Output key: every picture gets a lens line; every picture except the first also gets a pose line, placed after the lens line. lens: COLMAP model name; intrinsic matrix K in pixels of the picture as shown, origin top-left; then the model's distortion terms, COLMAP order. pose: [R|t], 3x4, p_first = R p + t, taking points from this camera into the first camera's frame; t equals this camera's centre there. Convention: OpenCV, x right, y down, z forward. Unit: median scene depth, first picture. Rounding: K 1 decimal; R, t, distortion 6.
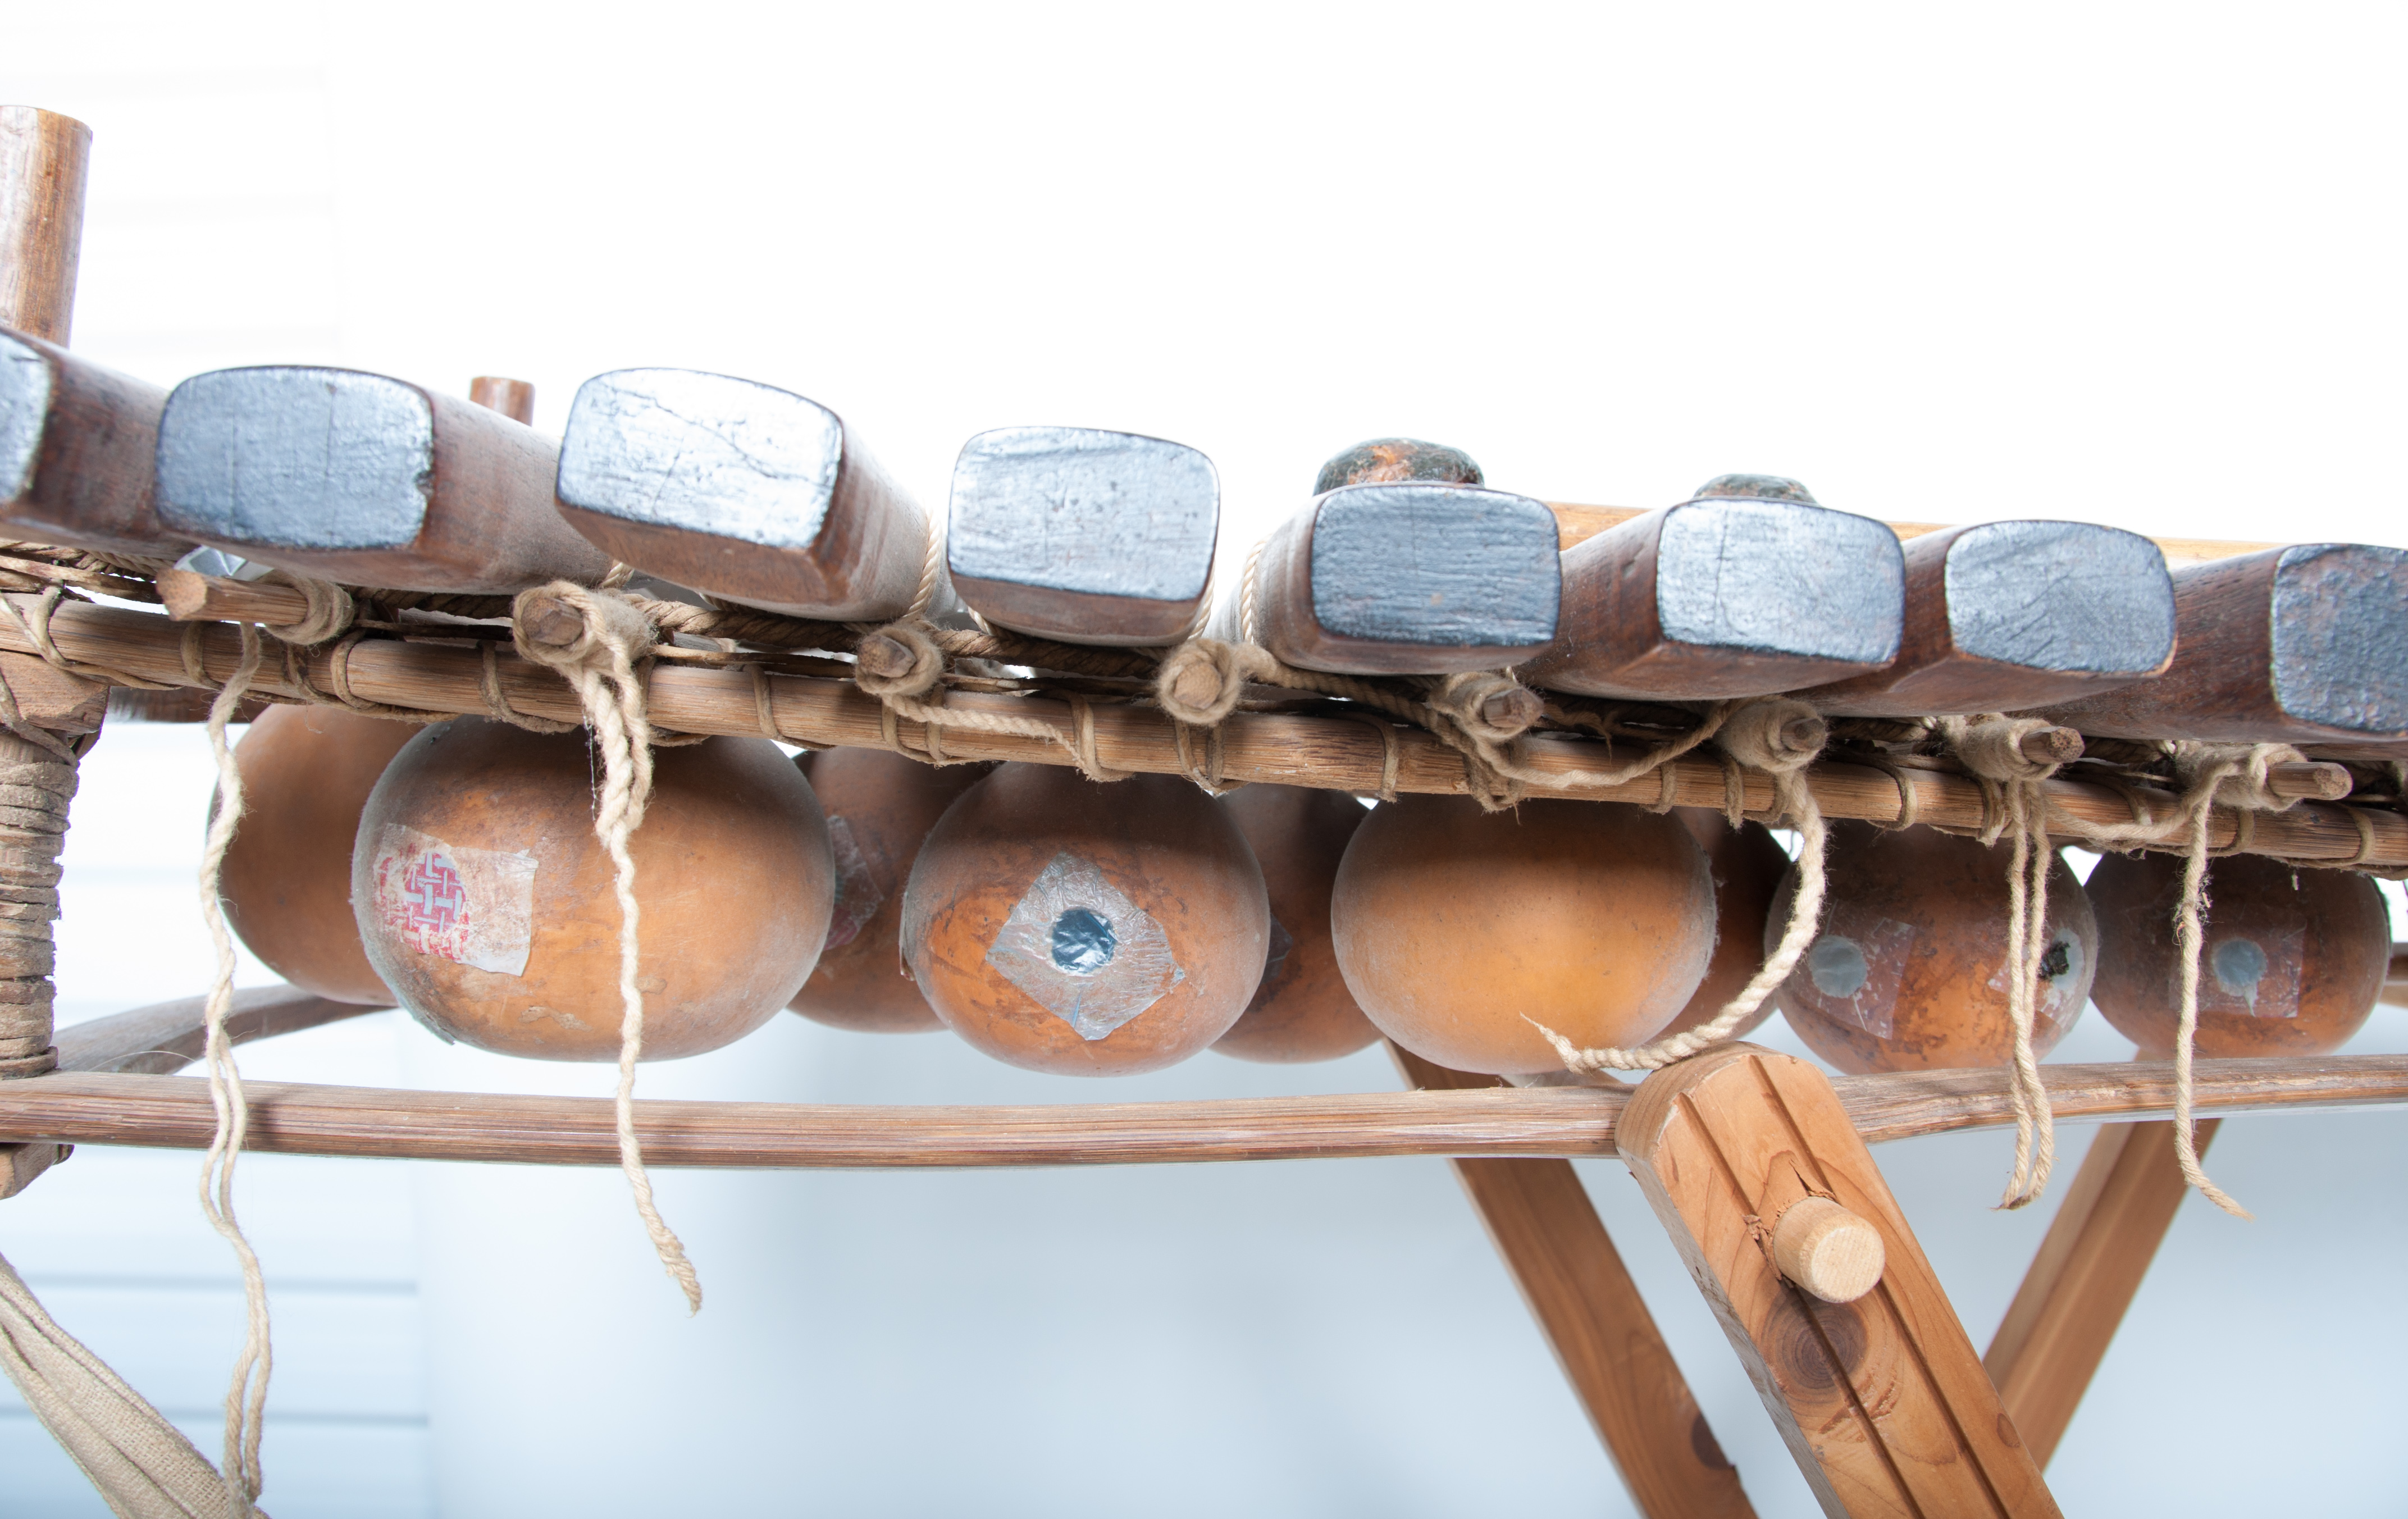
lens RADIAL K [[1858.7, 0, 1194.5], [0, 1858.7, 738.4], [0, 0, 1]] dist [-0.149582, 0.026312]
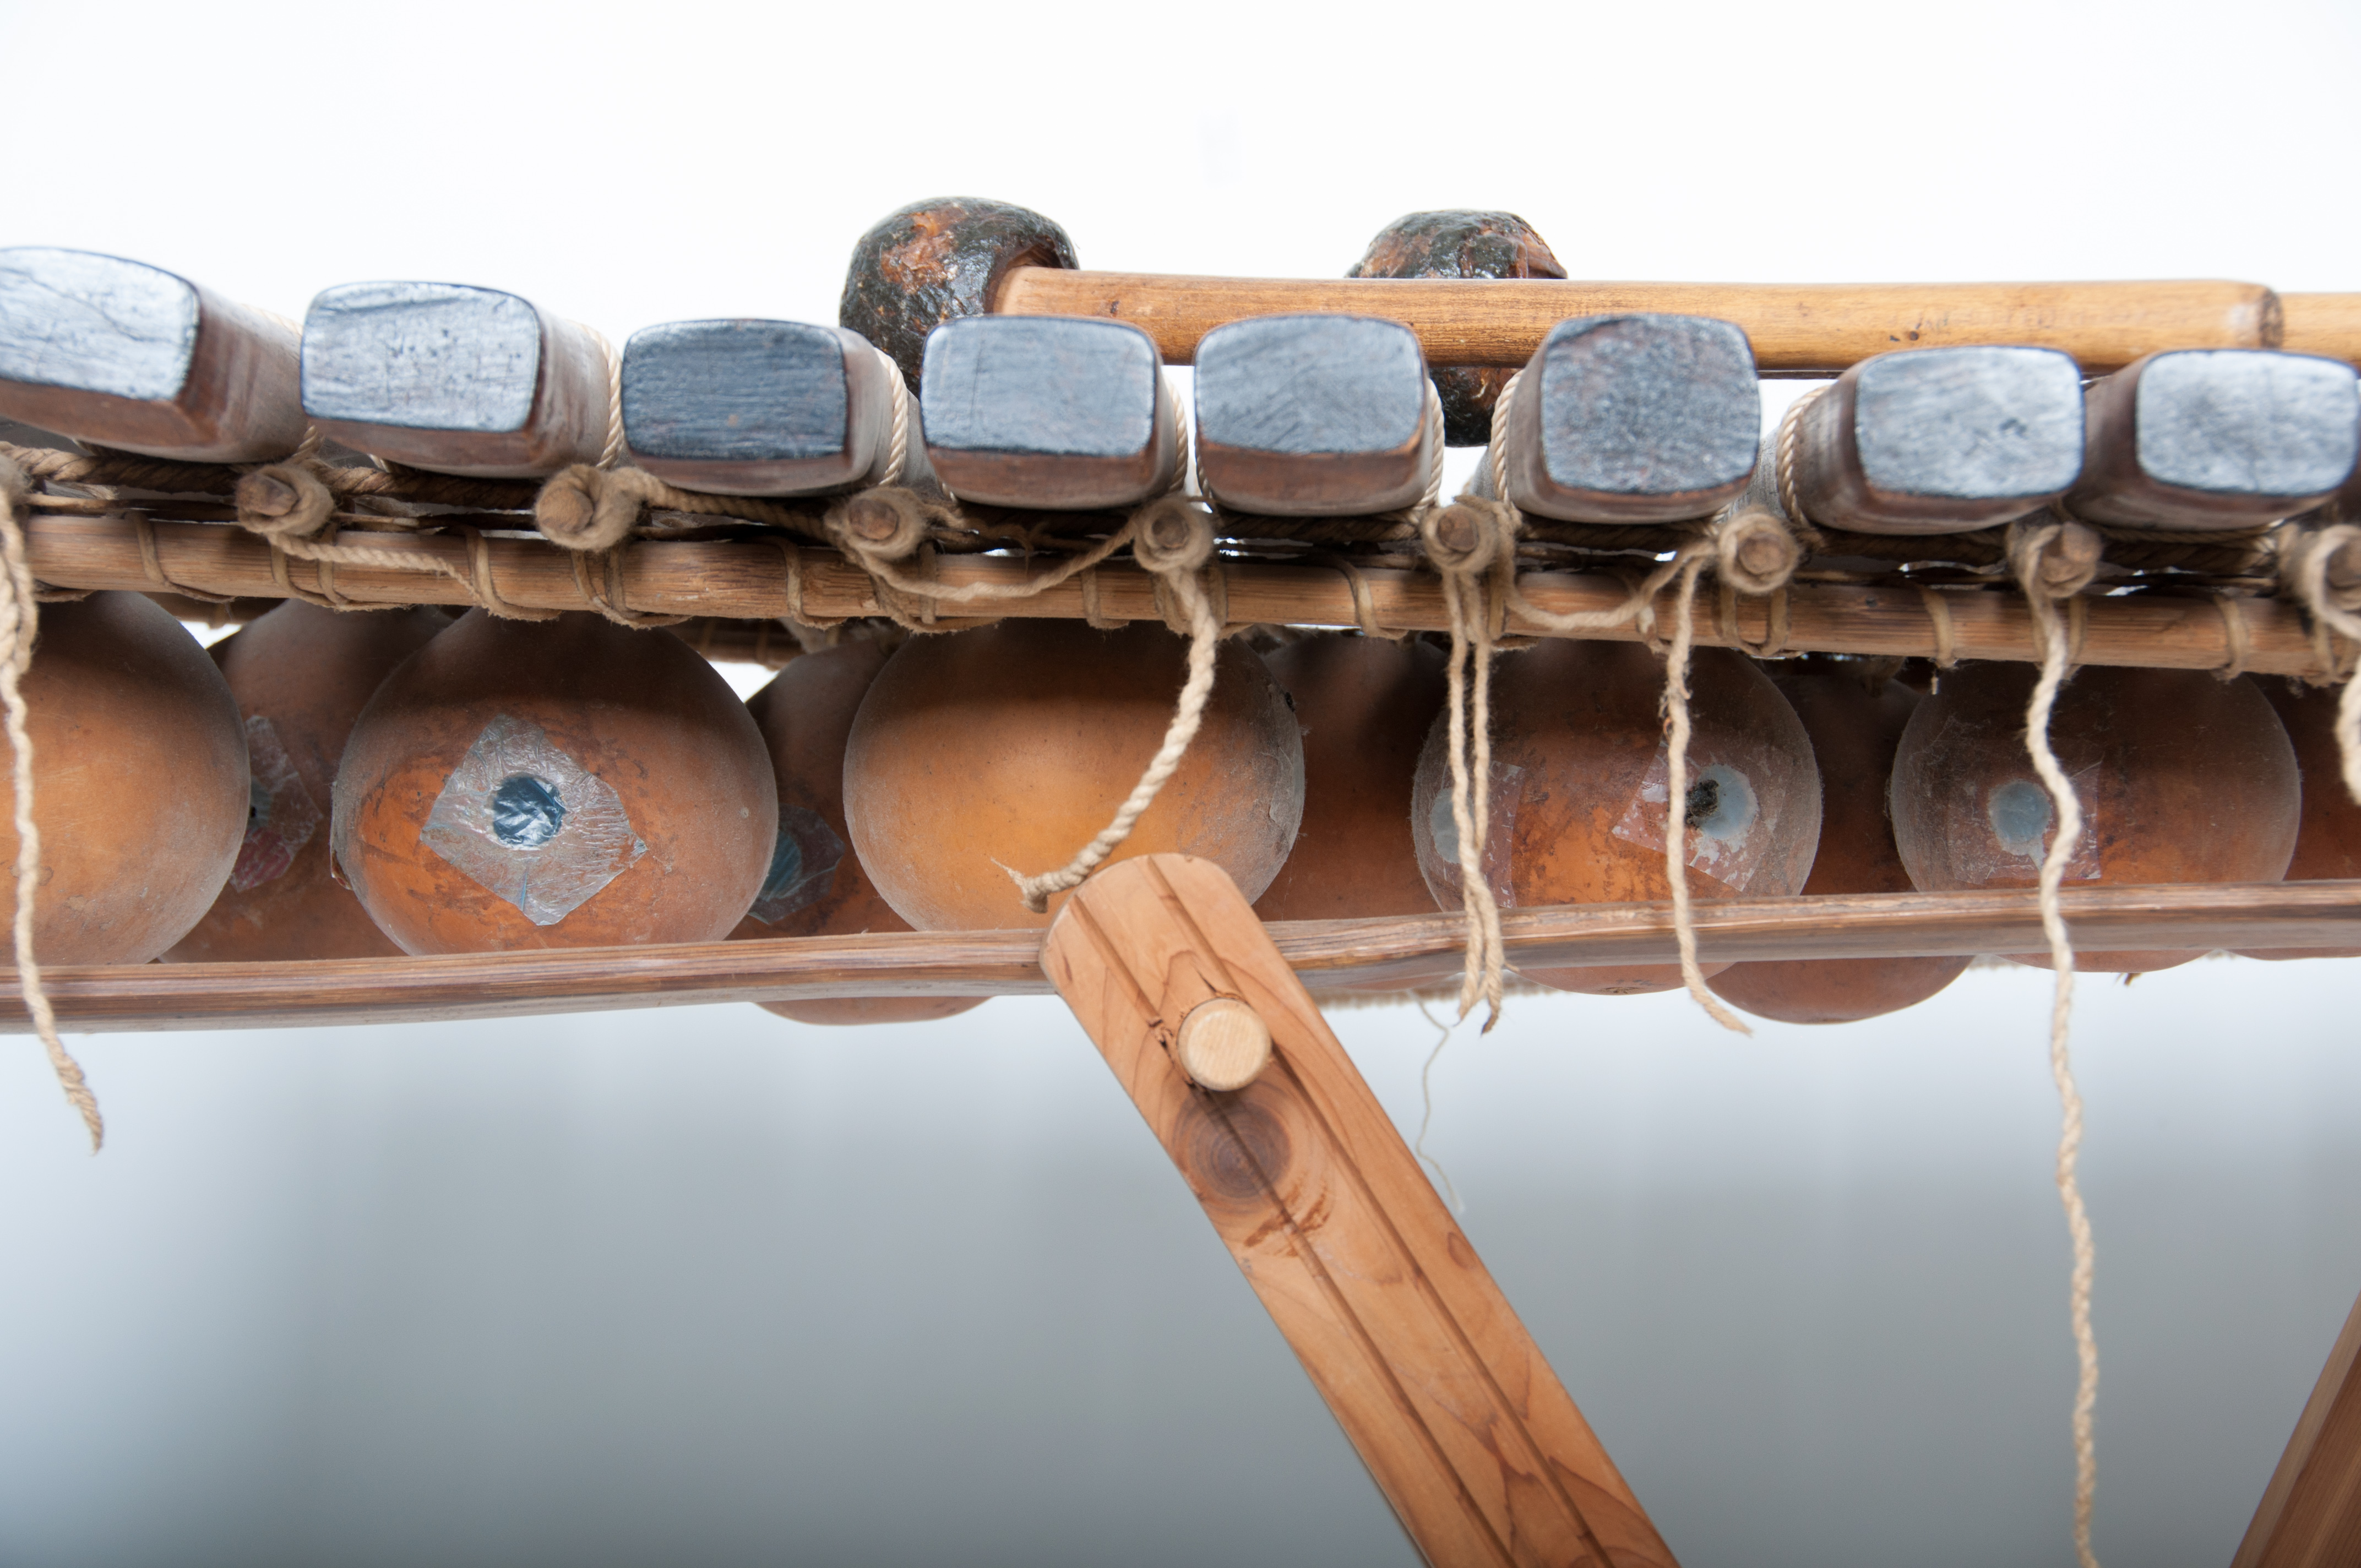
lens RADIAL K [[5784.4, 0, 1165.8], [0, 5784.4, 802.4], [0, 0, 1]] dist [0.467600, 0.000000]
pose [[0.996758, -0.044448, -0.067066, 0.507118], [0.044372, 0.999012, -0.002621, 0.146970], [0.067116, -0.000363, 0.997745, -2.070609]]
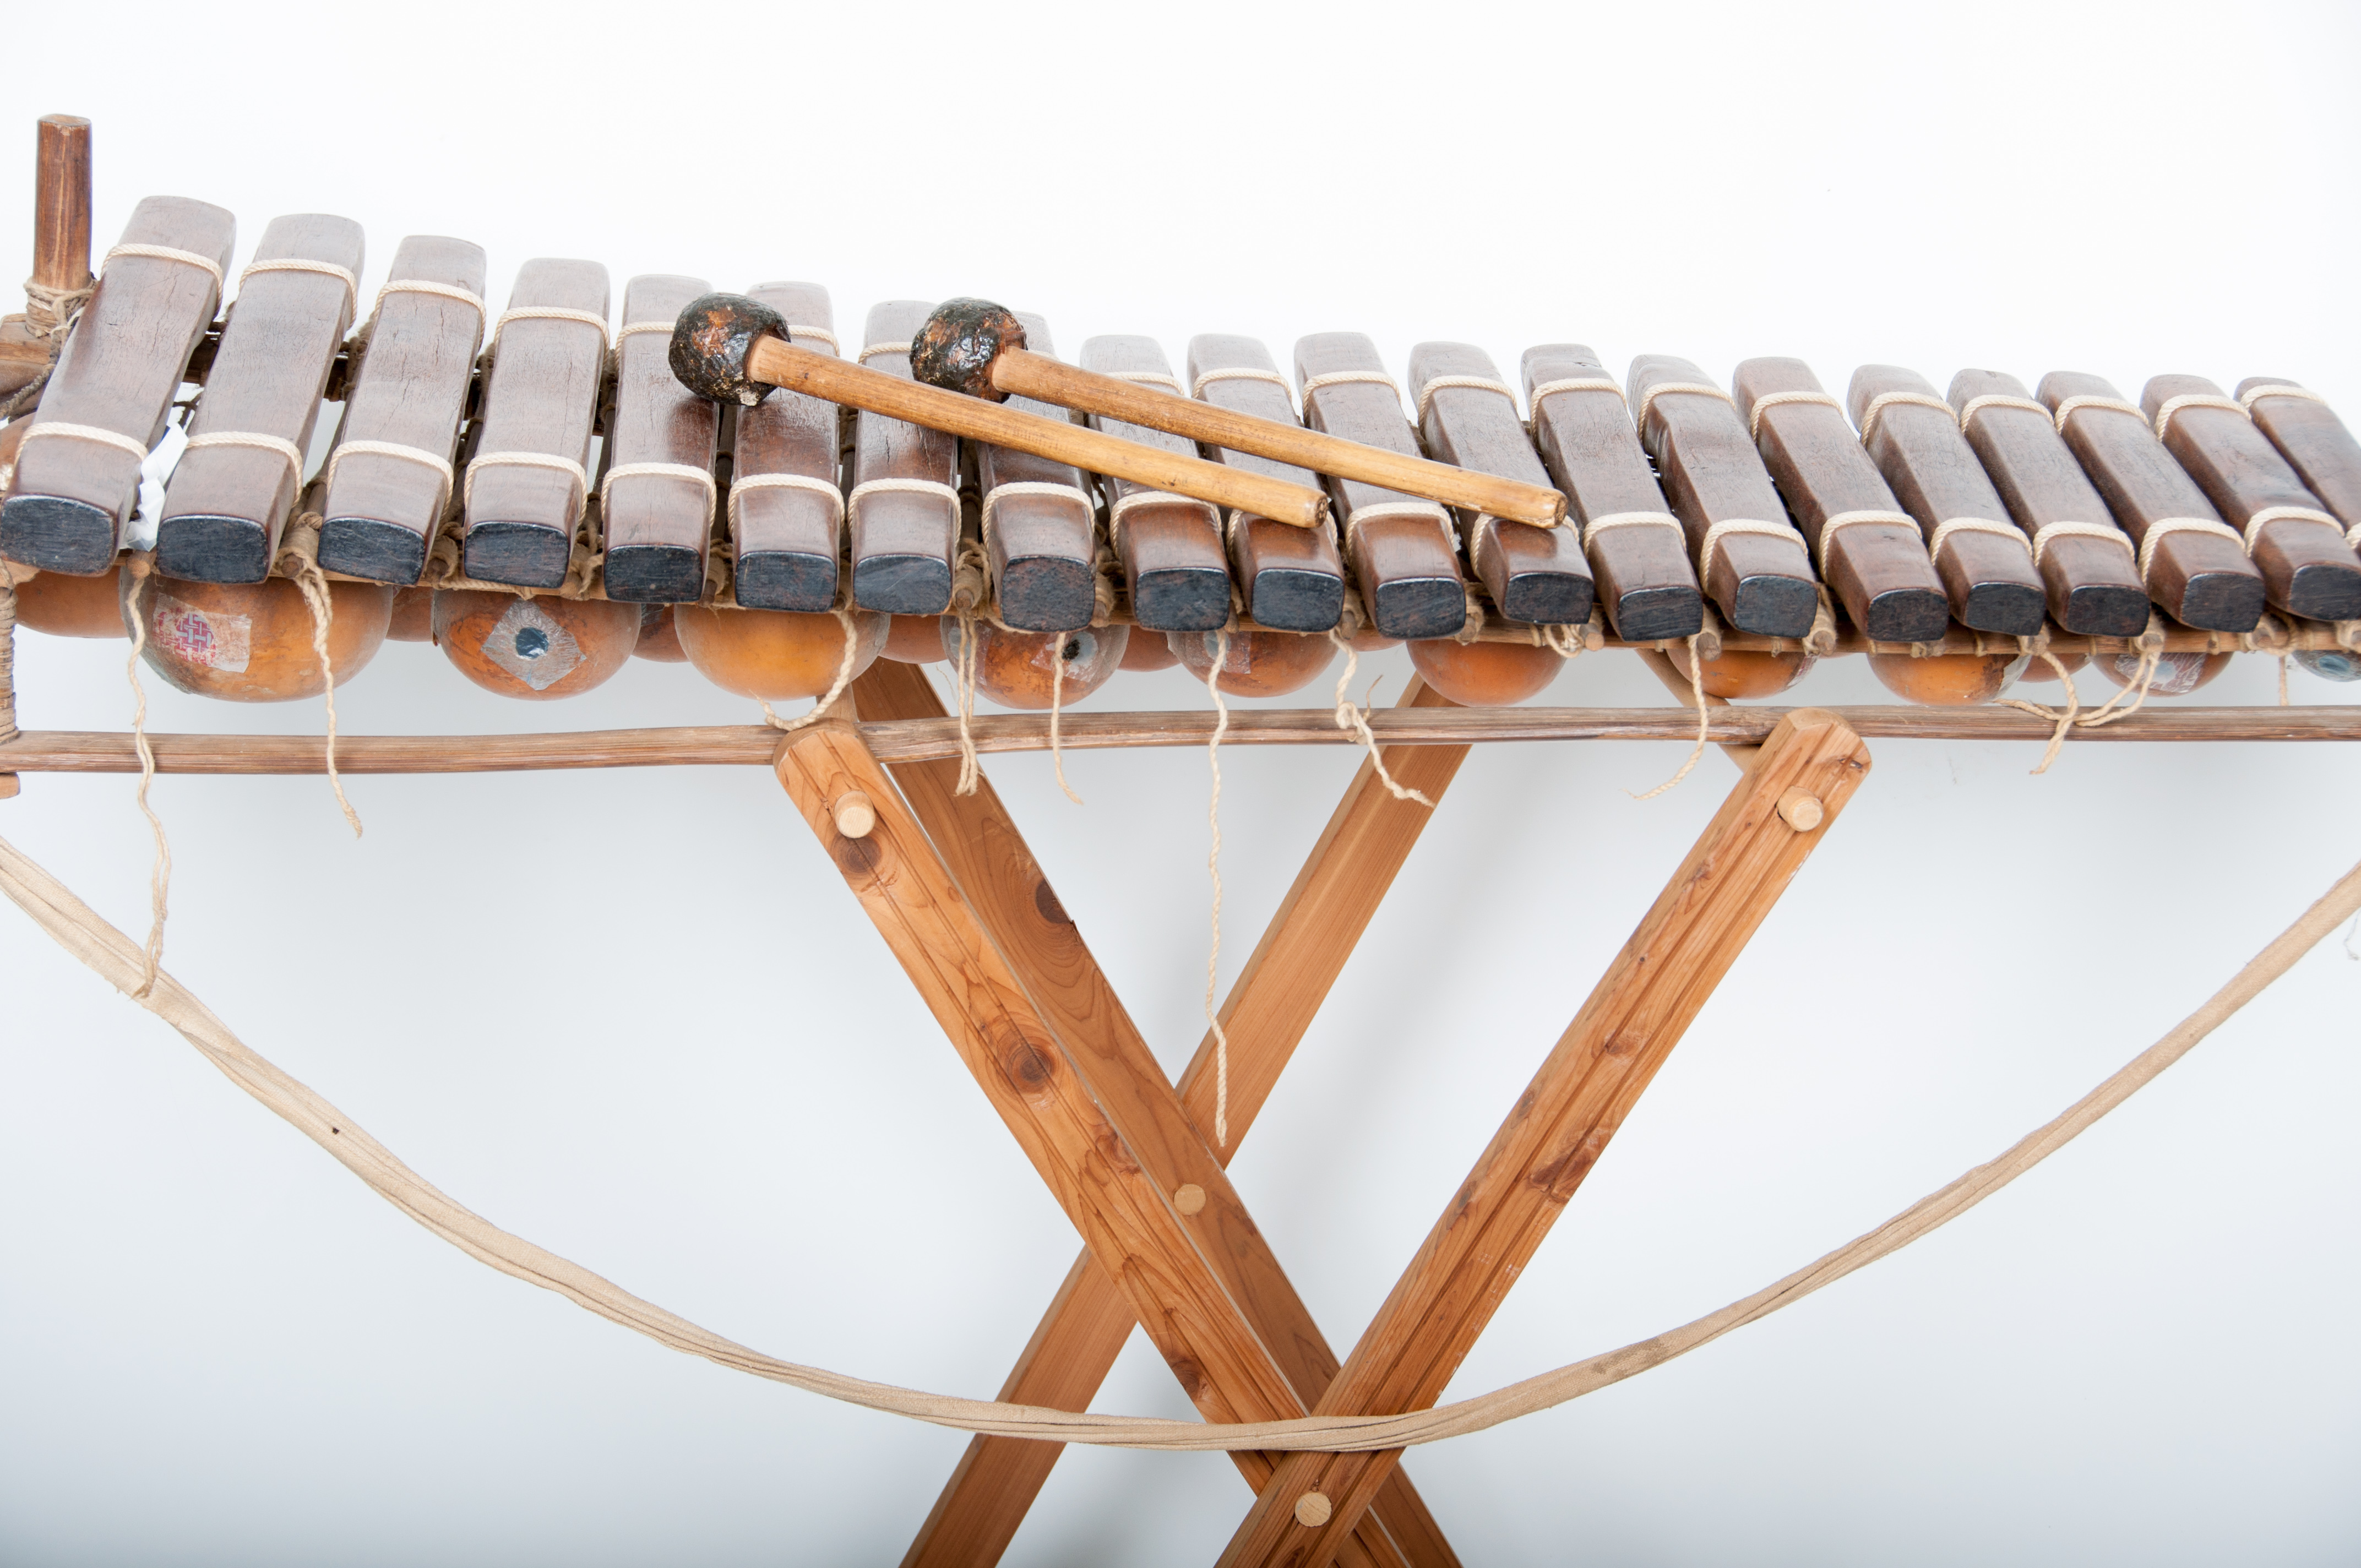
lens RADIAL K [[5784.4, 0, 1197.5], [0, 5784.4, 785.0], [0, 0, 1]] dist [0.467600, 0.000000]
pose [[0.999829, 0.004132, 0.018008, 0.615815], [-0.009976, 0.941114, 0.337943, -2.122626], [-0.015551, -0.338065, 0.940994, -5.599954]]
